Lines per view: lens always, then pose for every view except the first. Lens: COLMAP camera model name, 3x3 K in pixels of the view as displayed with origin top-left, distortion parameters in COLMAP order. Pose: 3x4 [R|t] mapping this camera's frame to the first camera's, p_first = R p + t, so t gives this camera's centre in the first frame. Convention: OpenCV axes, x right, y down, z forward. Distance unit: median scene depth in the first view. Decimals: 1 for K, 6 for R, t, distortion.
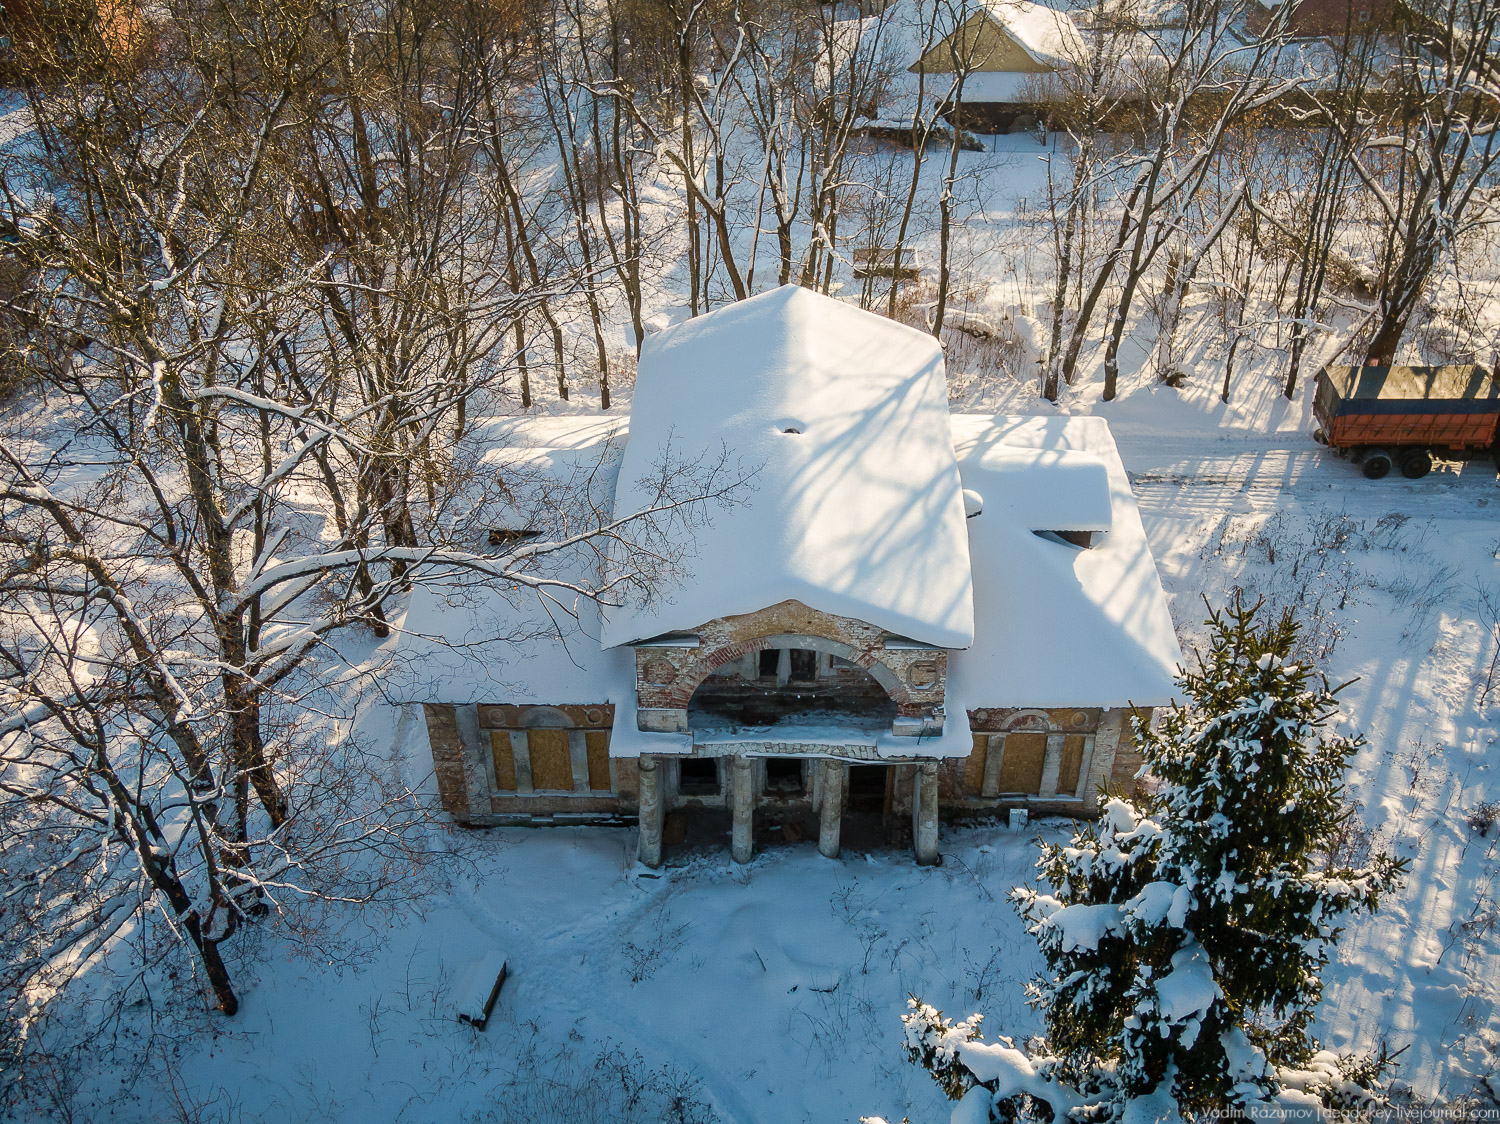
lens RADIAL K [[1521.7, 0, 753.6], [0, 1521.7, 559.4], [0, 0, 1]] dist [0.024613, 0.000000]
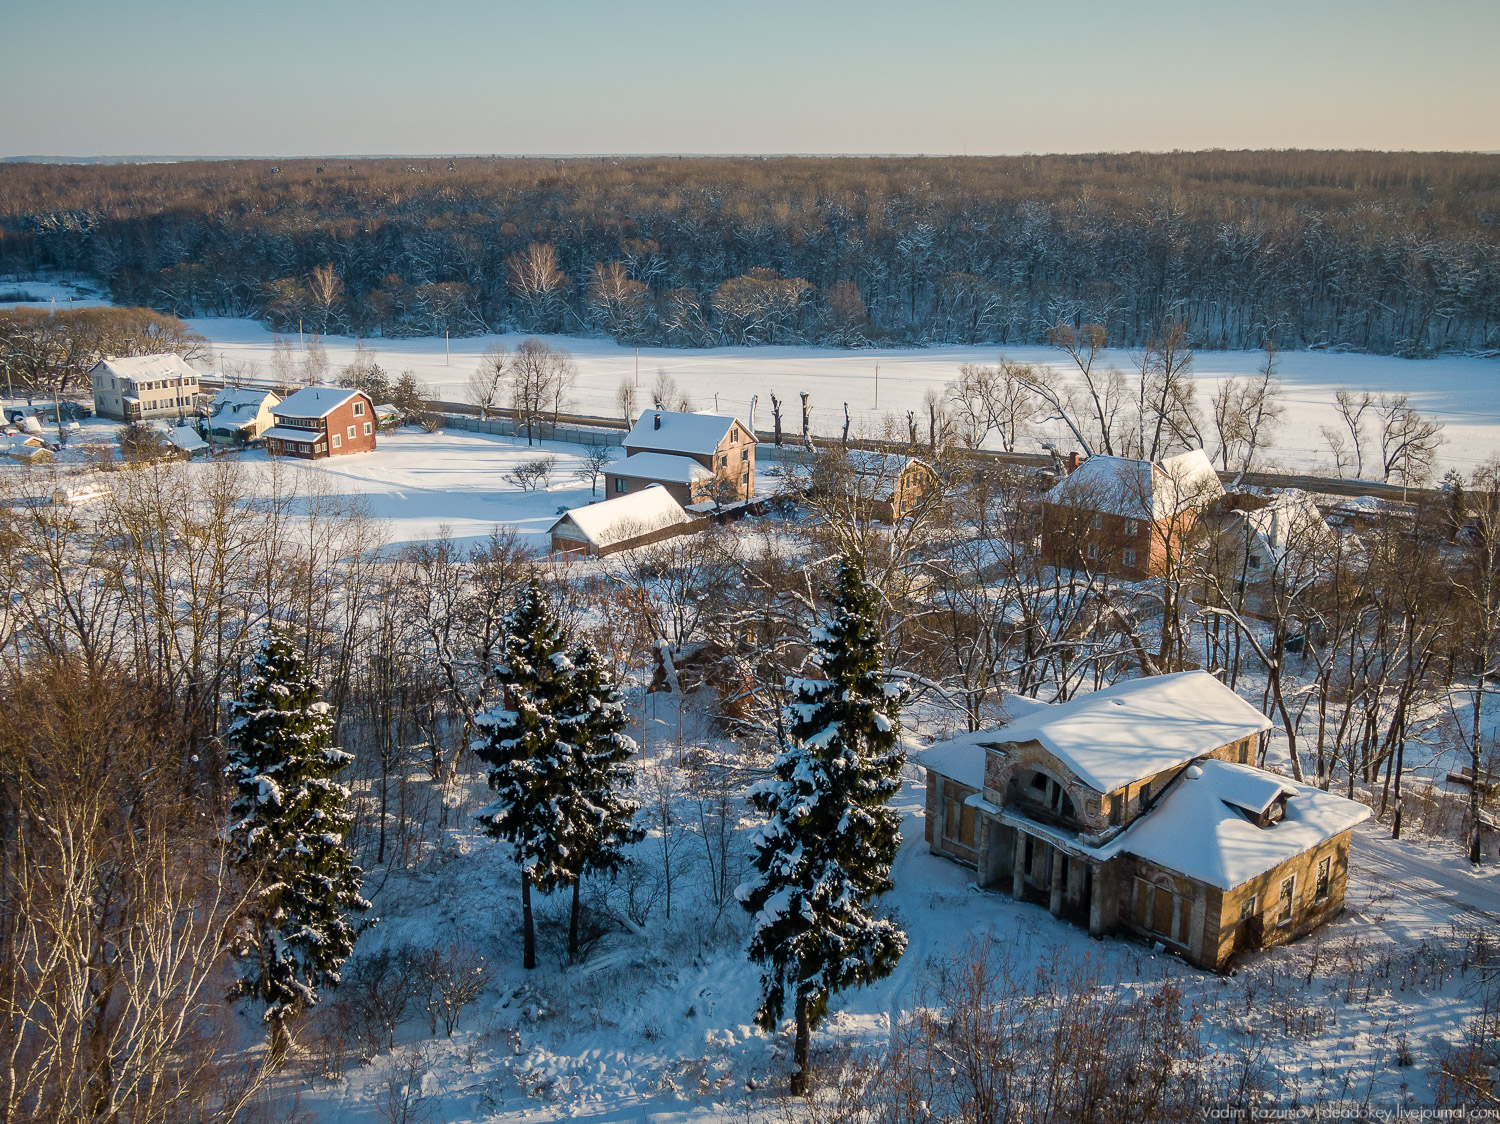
lens RADIAL K [[1521.7, 0, 748.2], [0, 1521.7, 565.3], [0, 0, 1]] dist [0.024613, 0.000000]
pose [[0.654720, 0.199741, -0.729003, 1.091508], [-0.464975, 0.866813, -0.180096, 0.332148], [0.595937, 0.456880, 0.660394, -0.685087]]
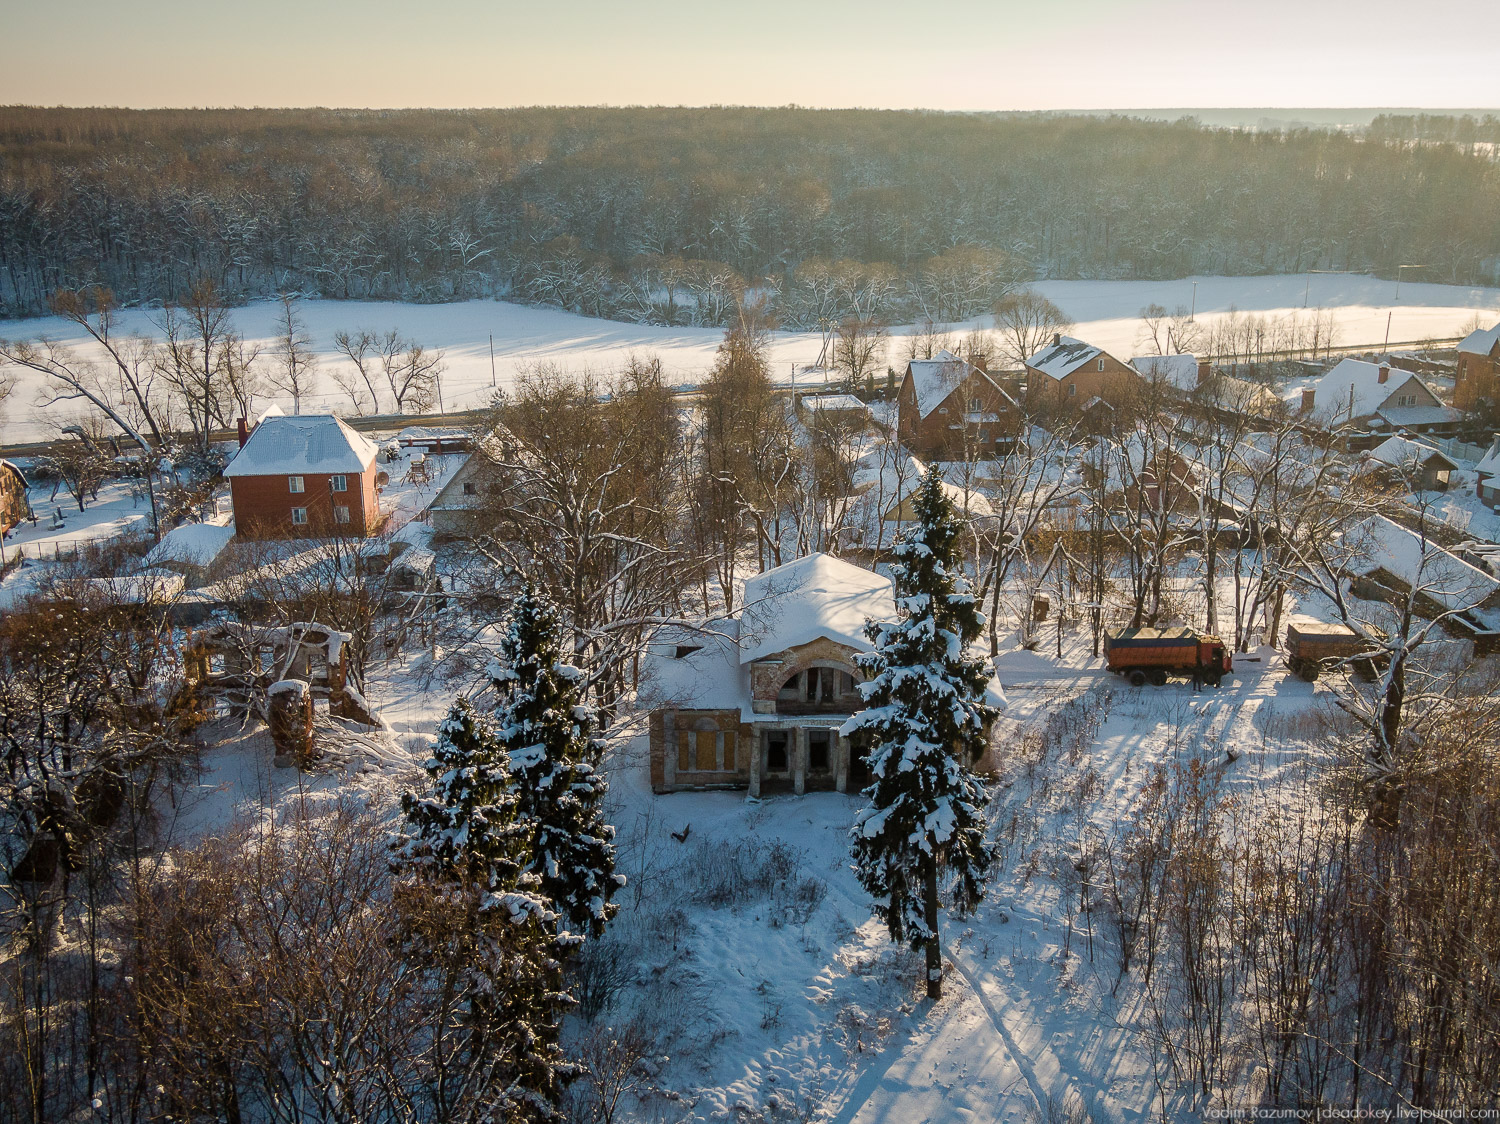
lens RADIAL K [[1521.7, 0, 749.3], [0, 1521.7, 561.0], [0, 0, 1]] dist [0.024613, 0.000000]
pose [[0.999988, -0.000531, -0.004923, -0.063872], [-0.001294, 0.931651, -0.363351, 0.638541], [0.004779, 0.363353, 0.931639, -1.013140]]
